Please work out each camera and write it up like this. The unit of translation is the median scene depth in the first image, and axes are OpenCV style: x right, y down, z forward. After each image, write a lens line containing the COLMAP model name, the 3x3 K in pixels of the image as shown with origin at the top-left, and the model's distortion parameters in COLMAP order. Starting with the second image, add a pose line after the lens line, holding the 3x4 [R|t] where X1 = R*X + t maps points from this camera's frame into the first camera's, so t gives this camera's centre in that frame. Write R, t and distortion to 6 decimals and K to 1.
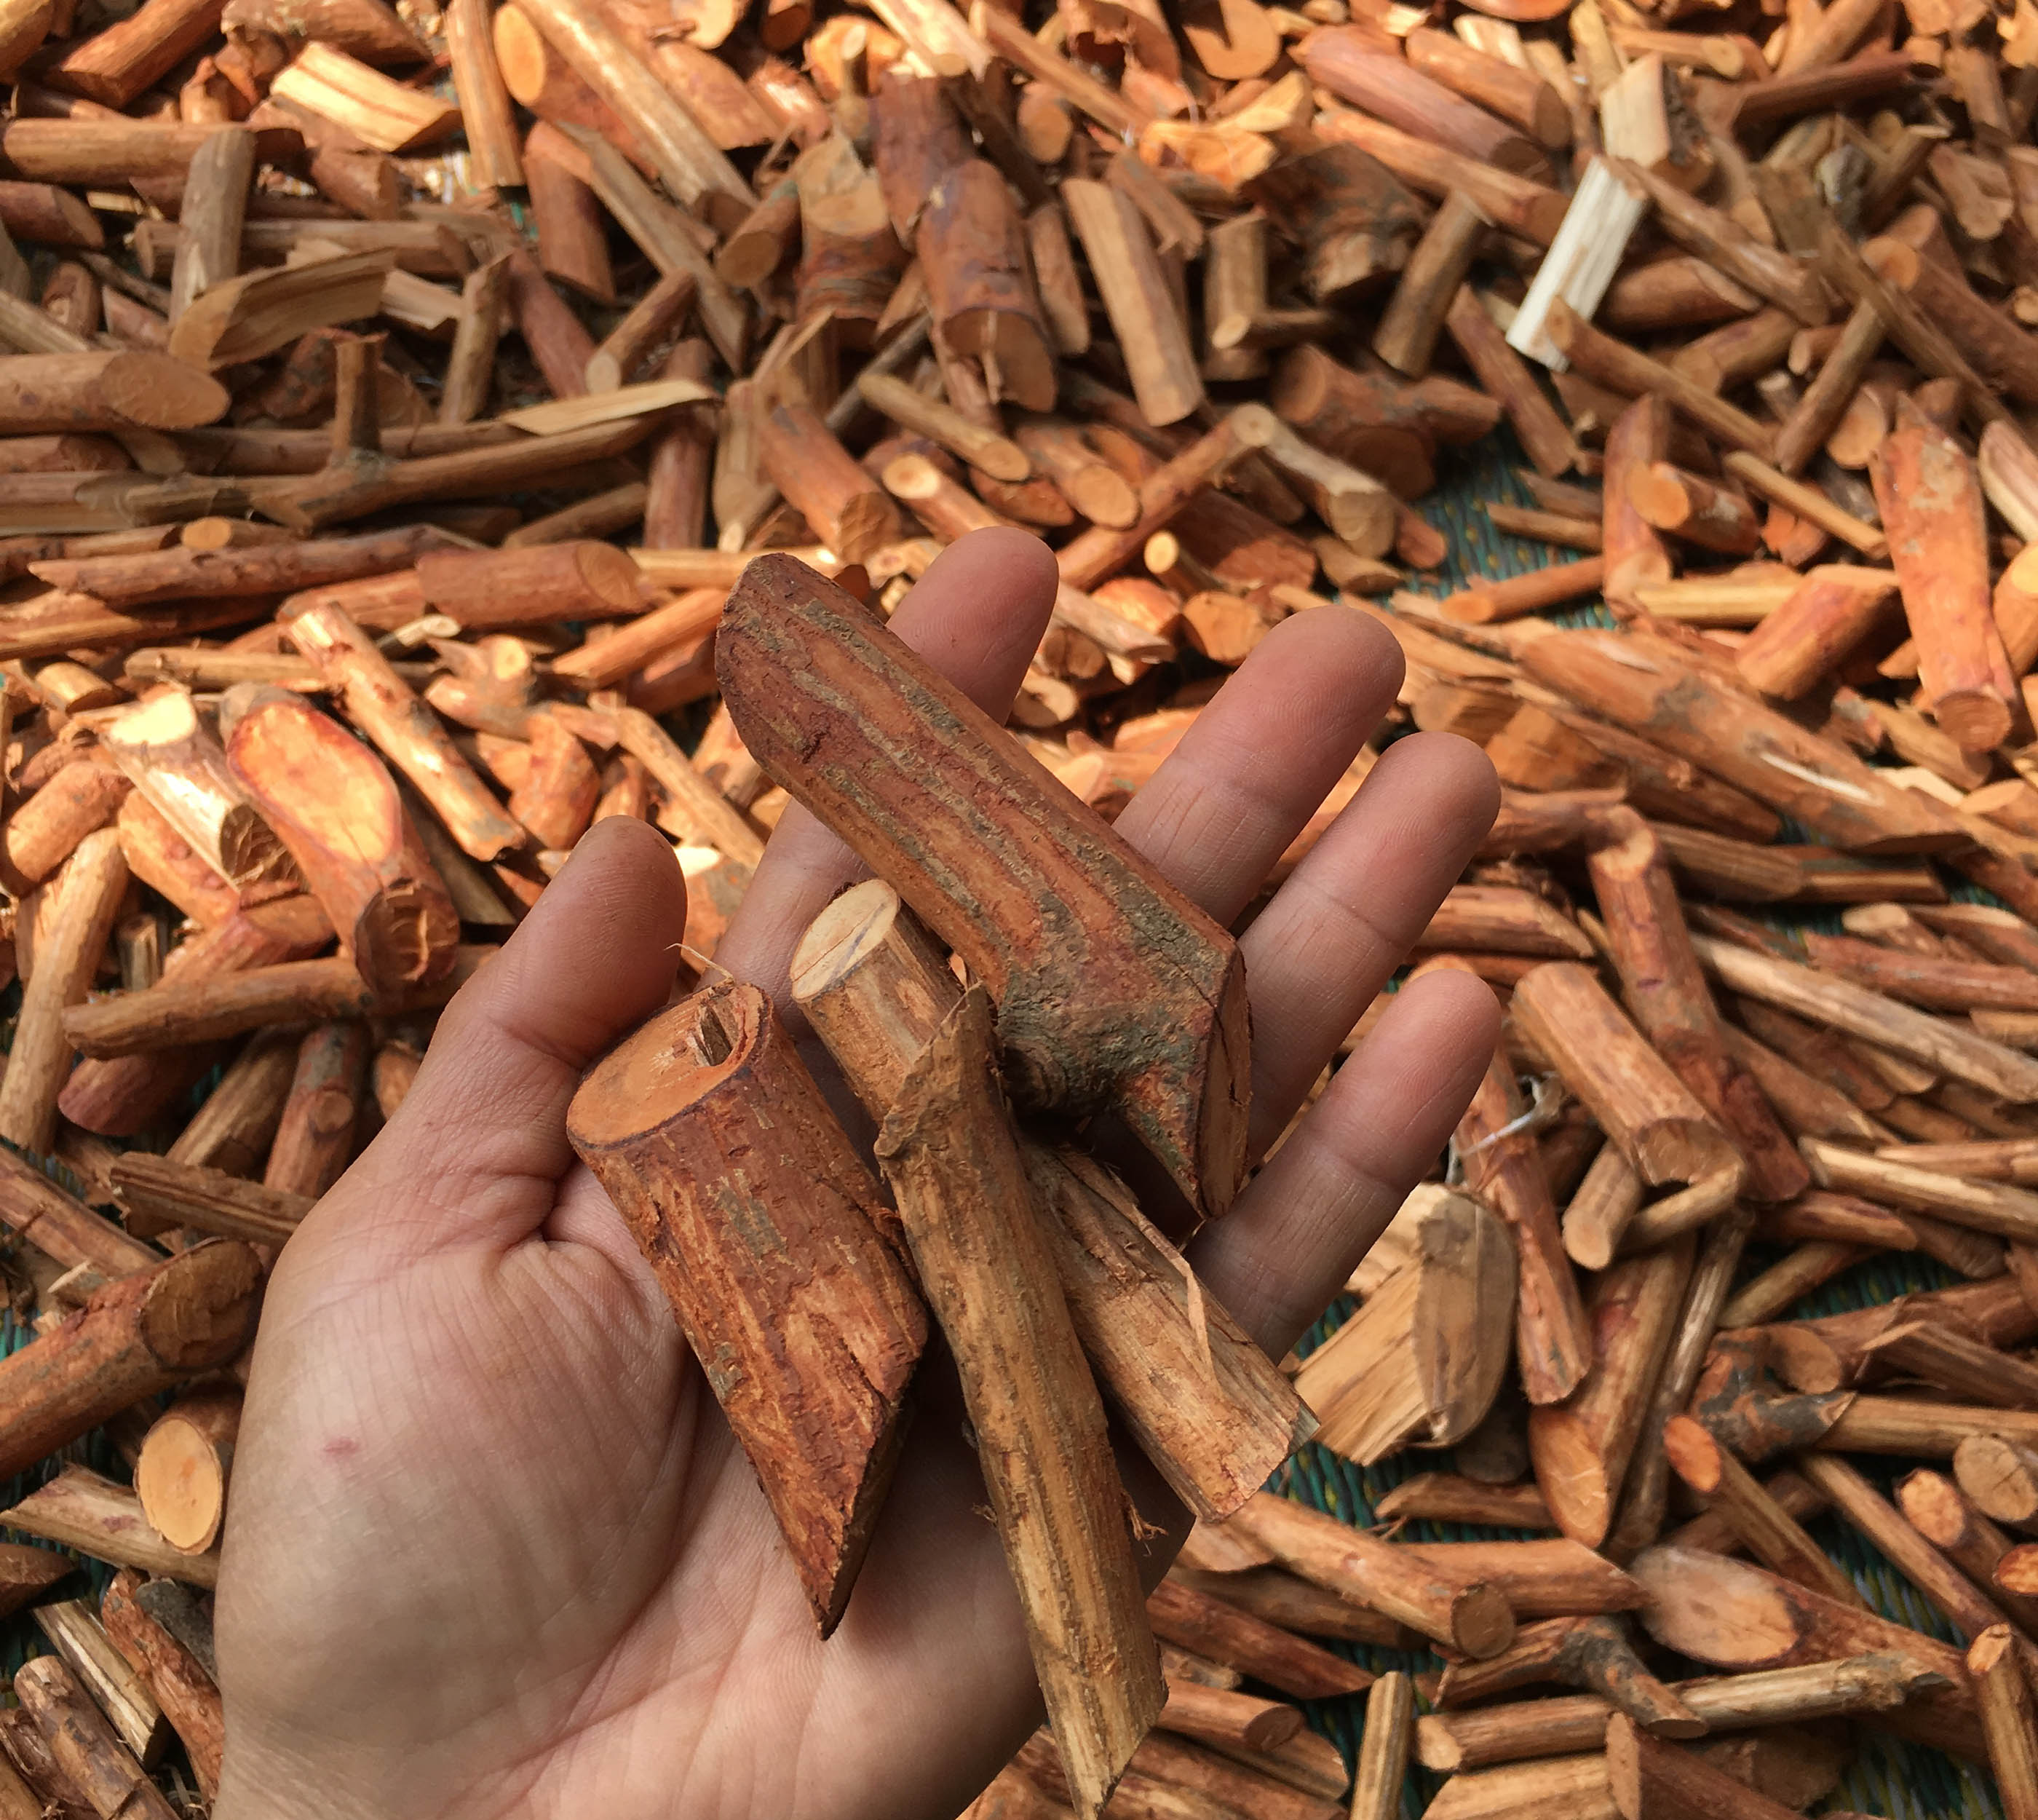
lens RADIAL K [[2272.8, 0, 1025.1], [0, 2272.8, 915.5], [0, 0, 1]] dist [0.073809, -0.123853]
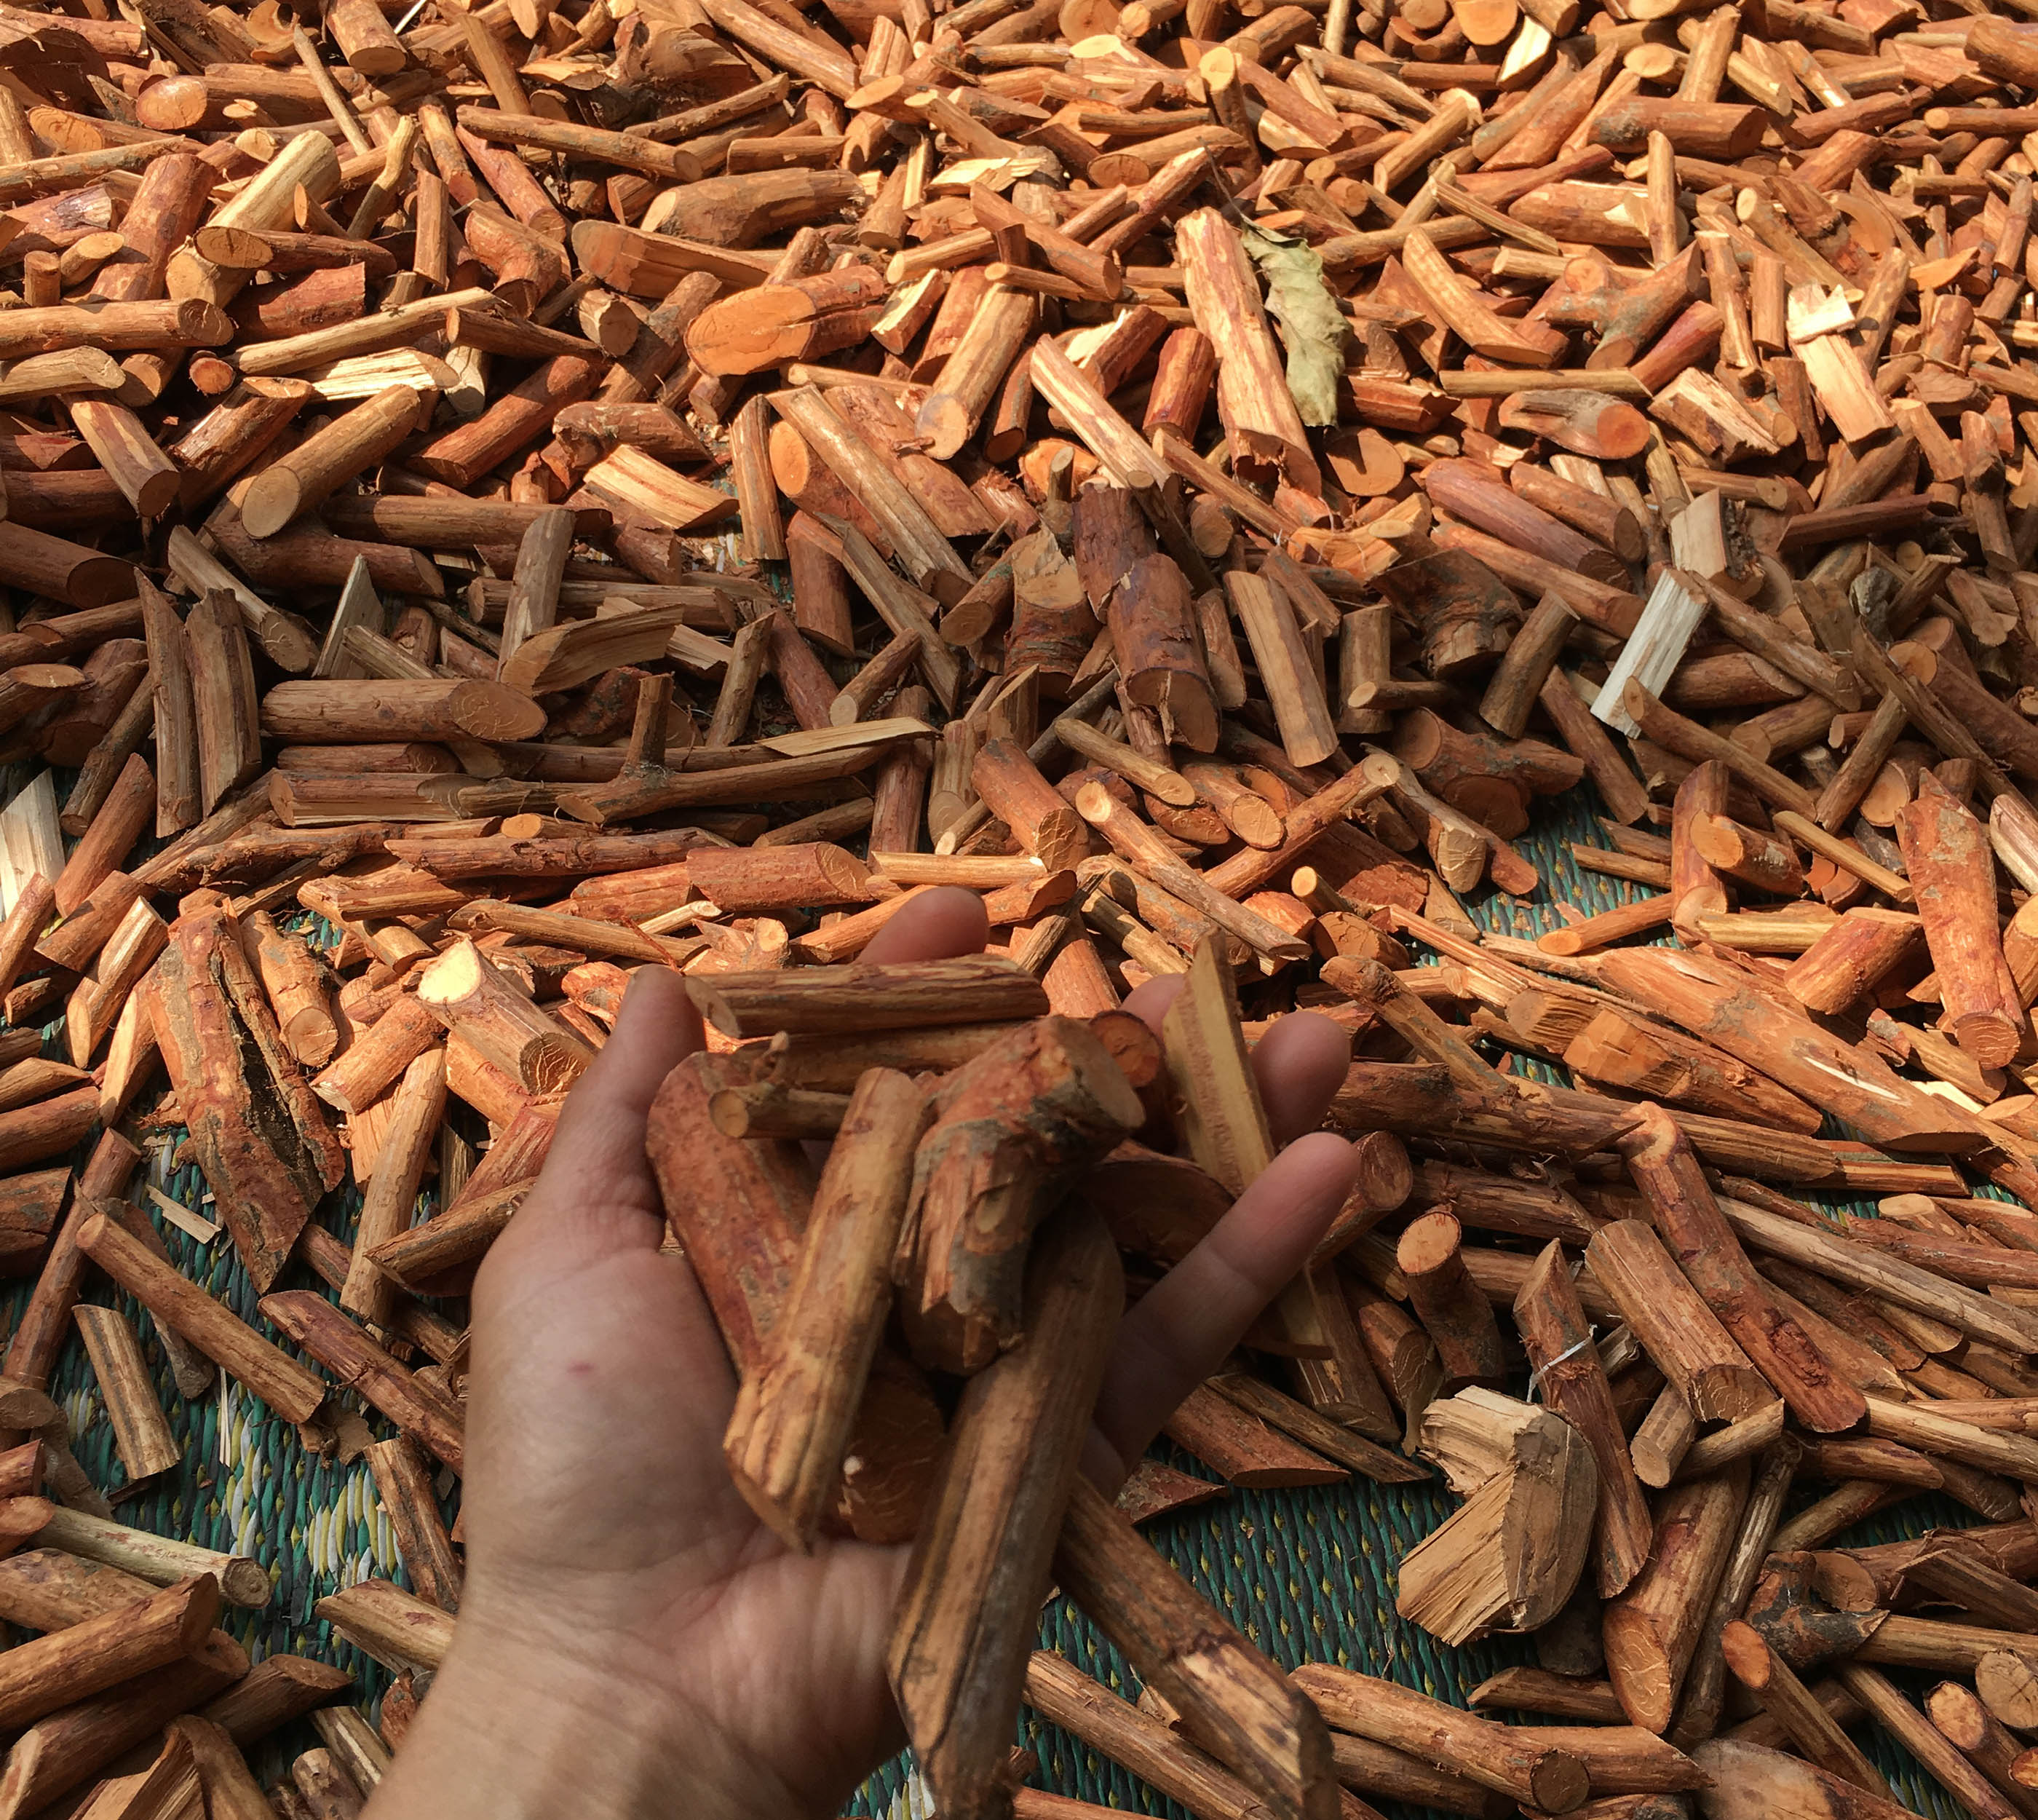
lens RADIAL K [[2272.8, 0, 1025.1], [0, 2272.8, 915.5], [0, 0, 1]] dist [0.073809, -0.123853]
pose [[0.998402, 0.041796, -0.038029, -0.037177], [-0.047166, 0.987026, -0.153474, 0.053856], [0.031121, 0.155023, 0.987421, -0.183383]]
